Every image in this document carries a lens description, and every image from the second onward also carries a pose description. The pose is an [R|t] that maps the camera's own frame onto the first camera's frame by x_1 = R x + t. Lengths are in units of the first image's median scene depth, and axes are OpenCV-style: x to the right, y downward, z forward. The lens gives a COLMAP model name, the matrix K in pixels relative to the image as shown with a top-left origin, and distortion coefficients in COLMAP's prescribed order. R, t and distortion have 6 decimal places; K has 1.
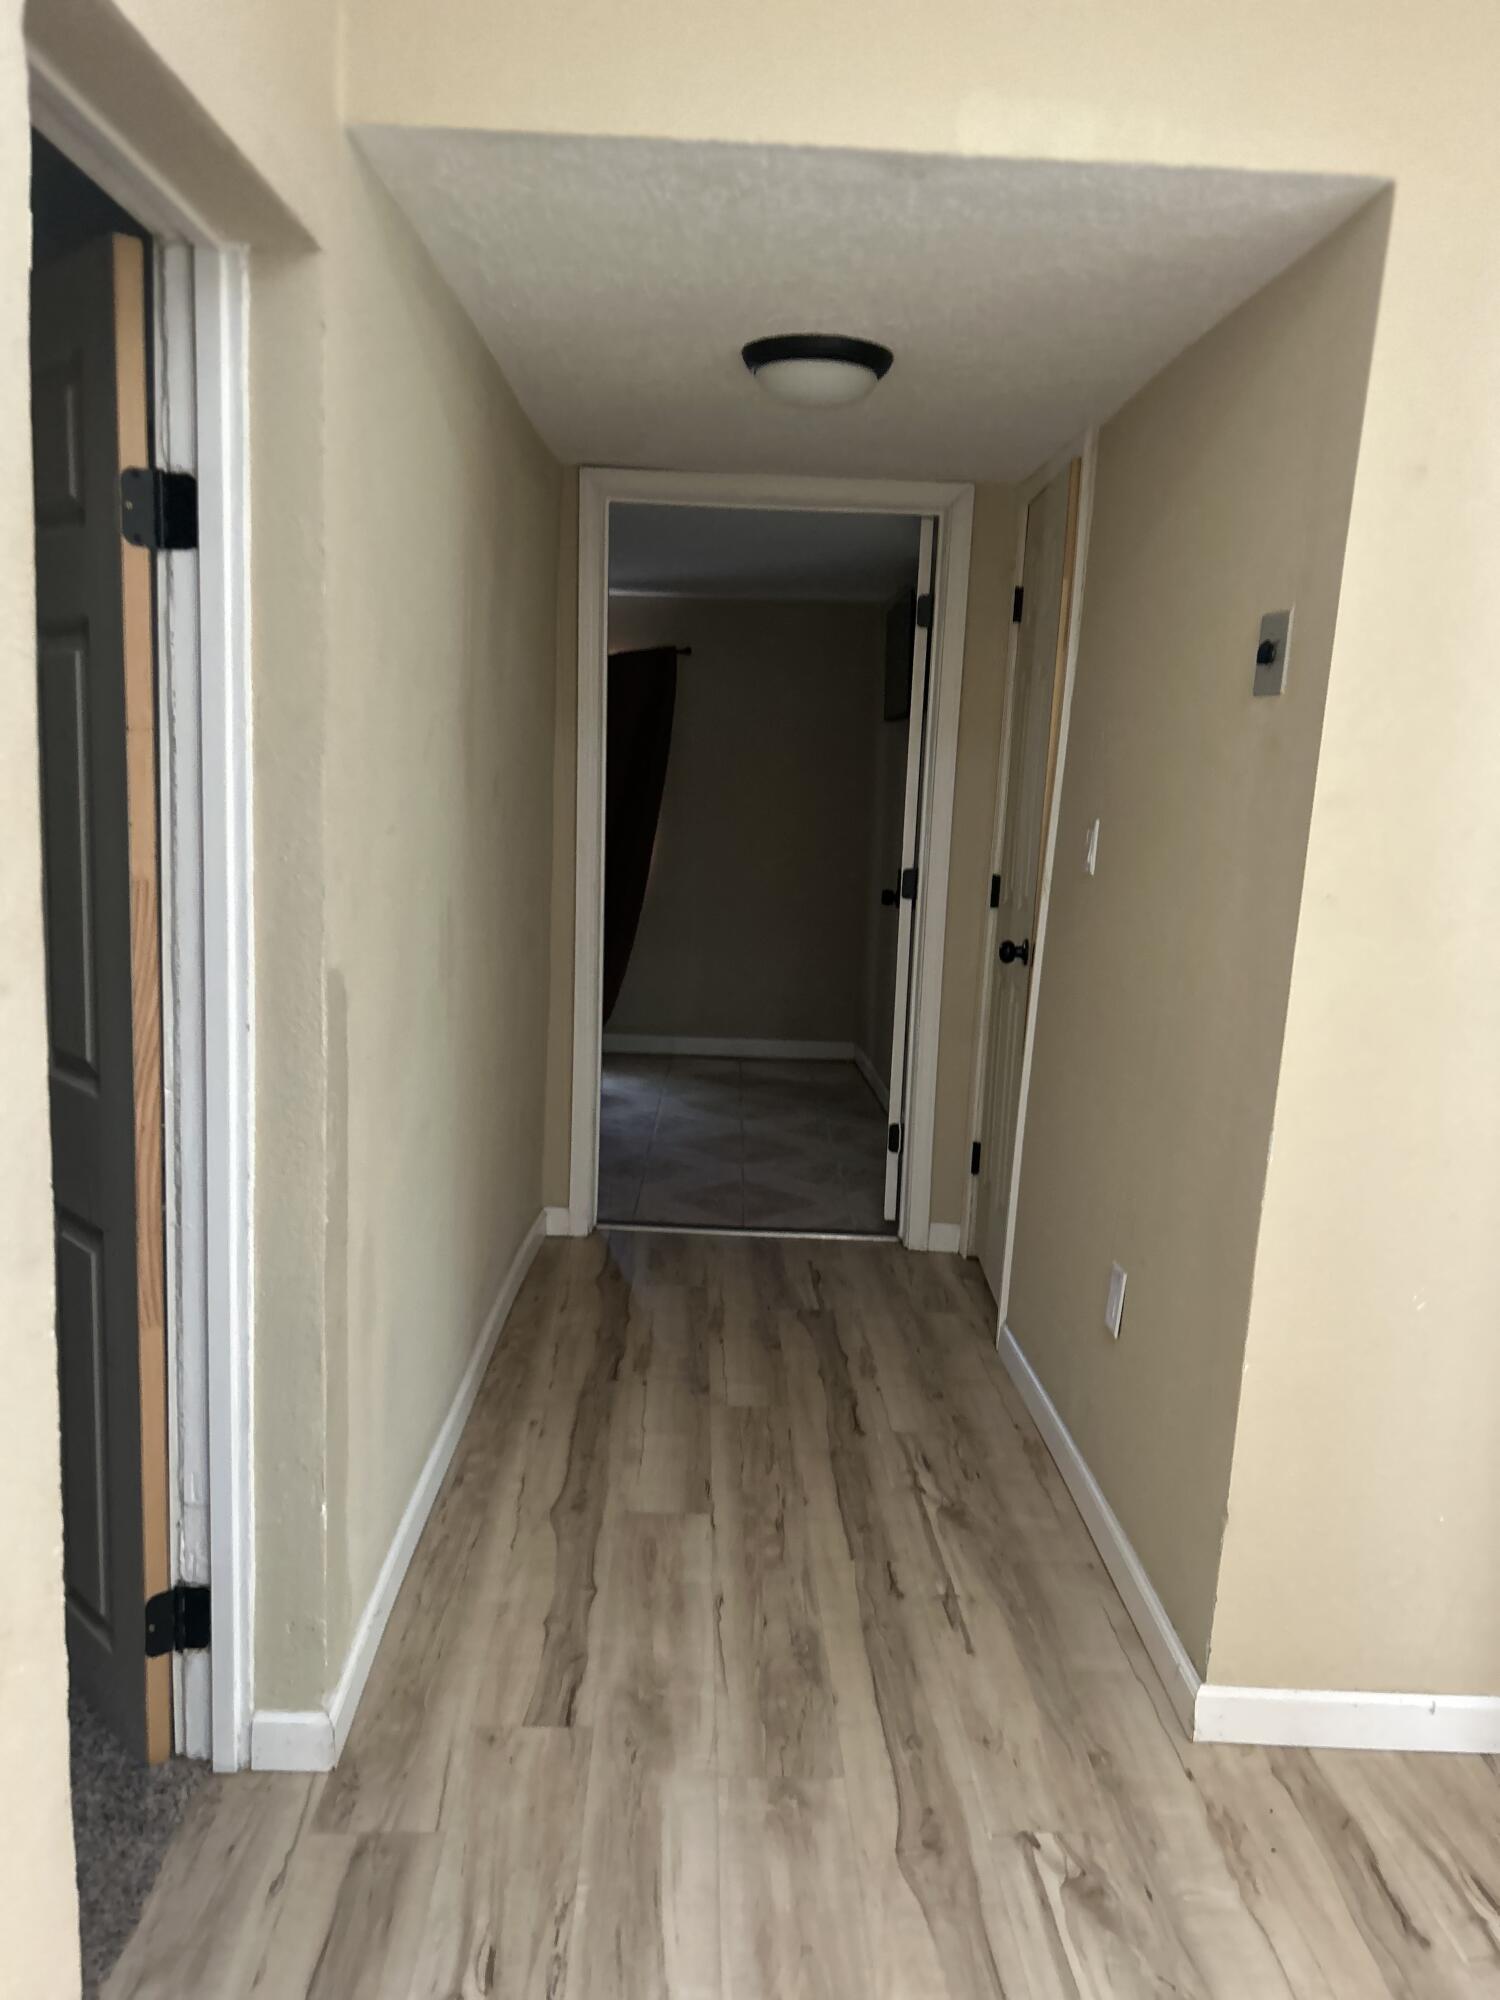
lens RADIAL K [[1506.1, 0, 748.3], [0, 1506.1, 1001.9], [0, 0, 1]] dist [0.045785, -0.050169]
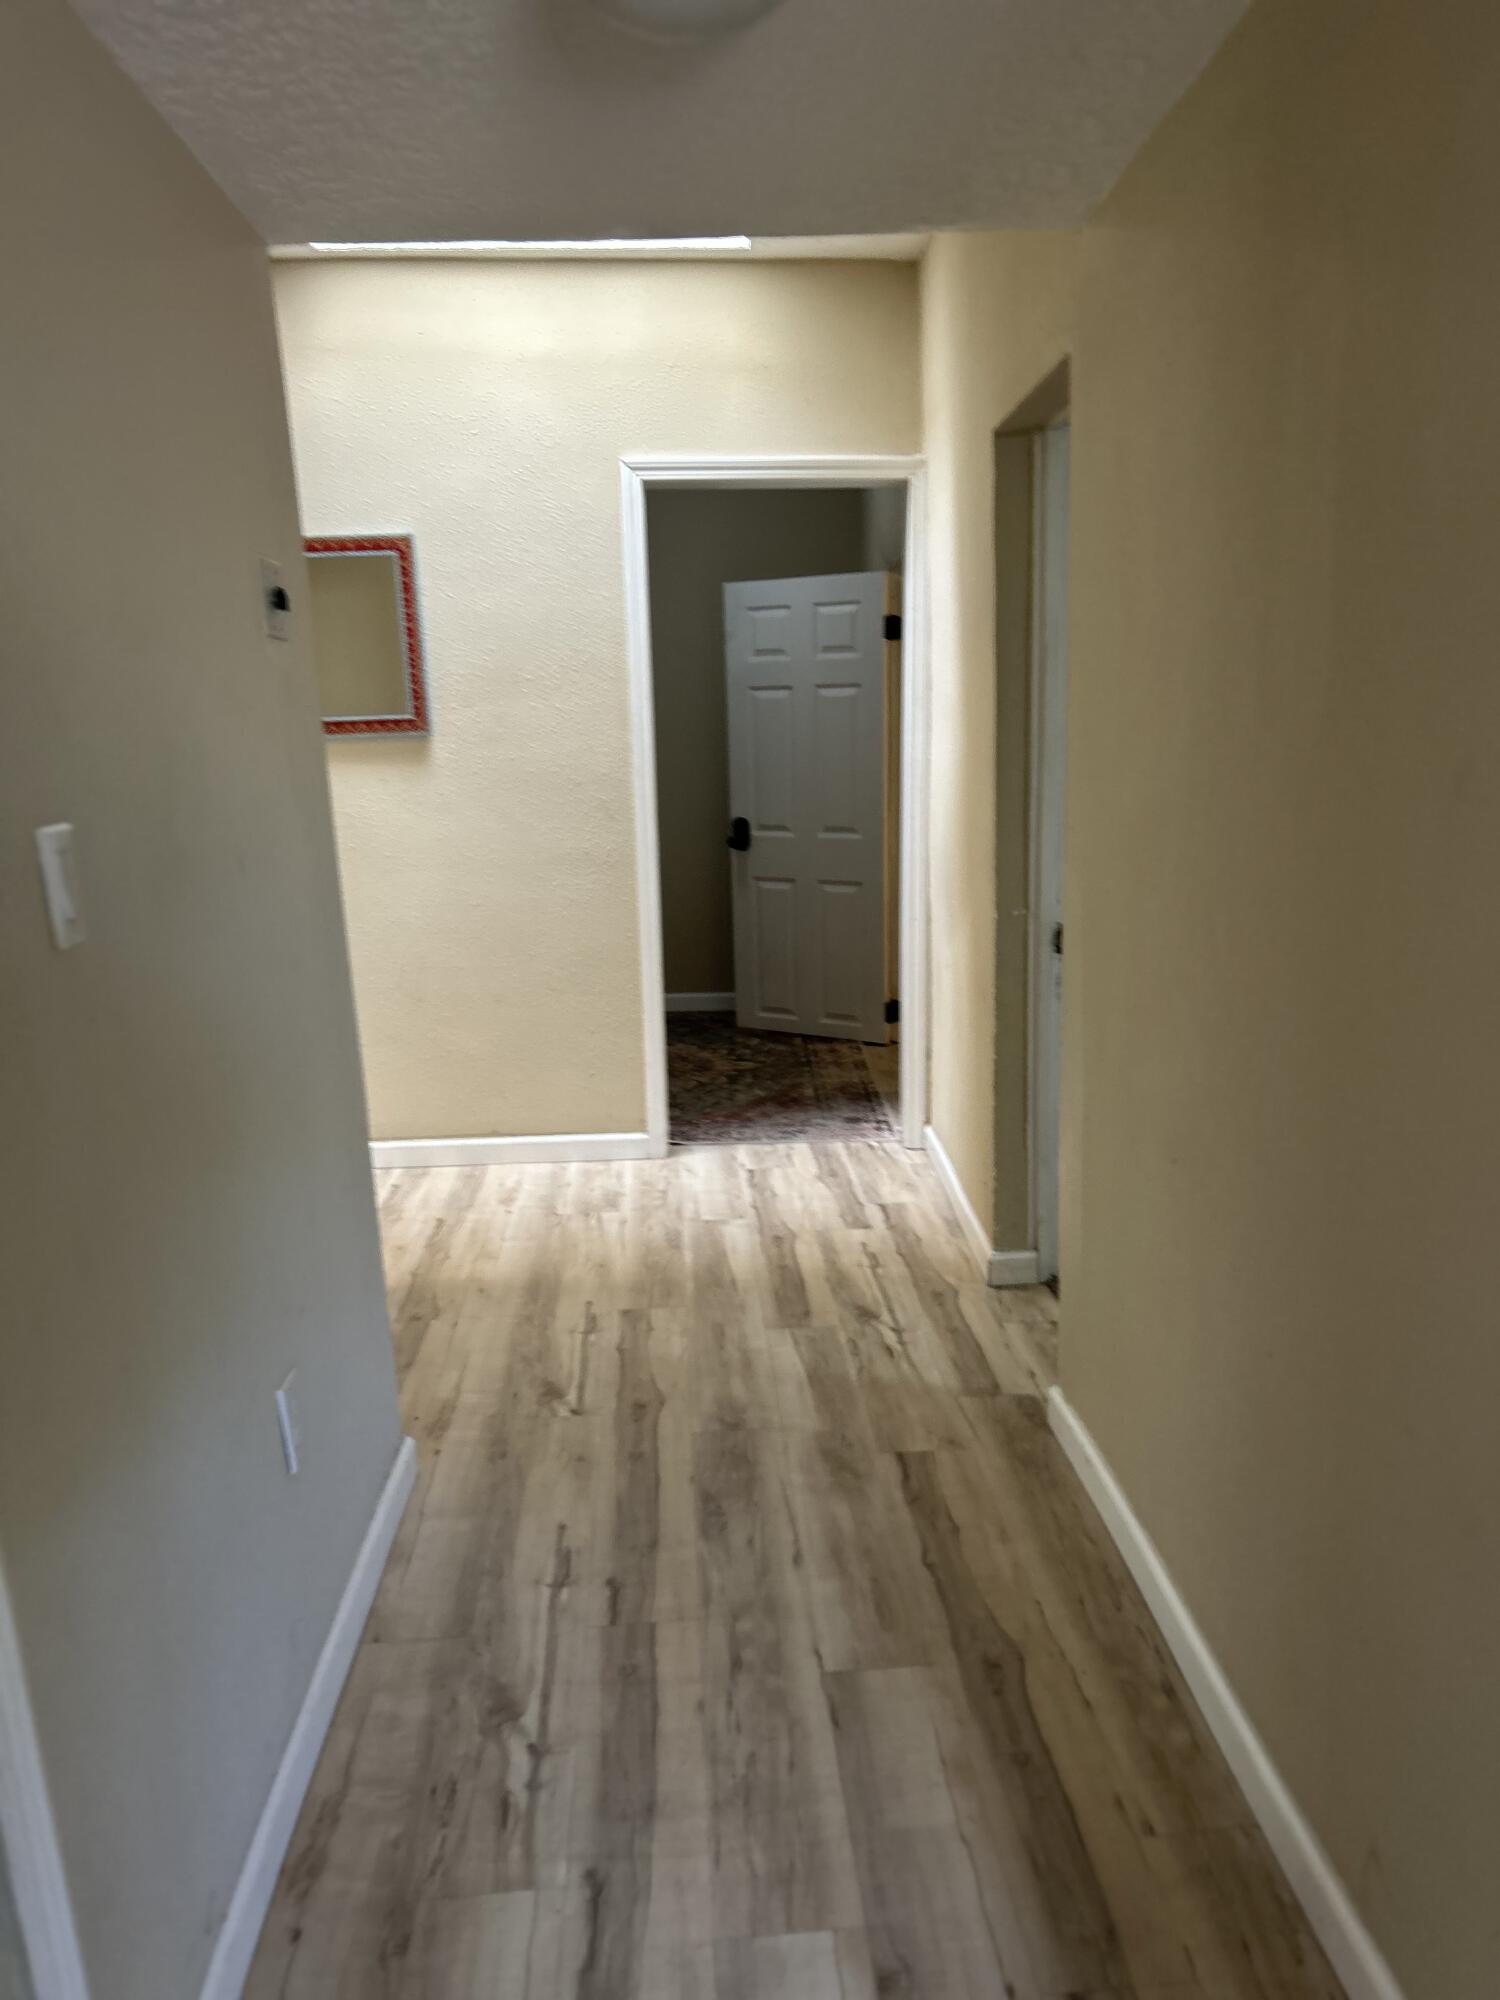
lens RADIAL K [[1506.1, 0, 751.2], [0, 1506.1, 999.5], [0, 0, 1]] dist [0.045785, -0.050169]
pose [[-0.999559, -0.008218, -0.028522, 0.042852], [-0.017433, 0.940261, 0.340009, -0.290613], [0.024024, 0.340356, -0.939990, 1.828416]]
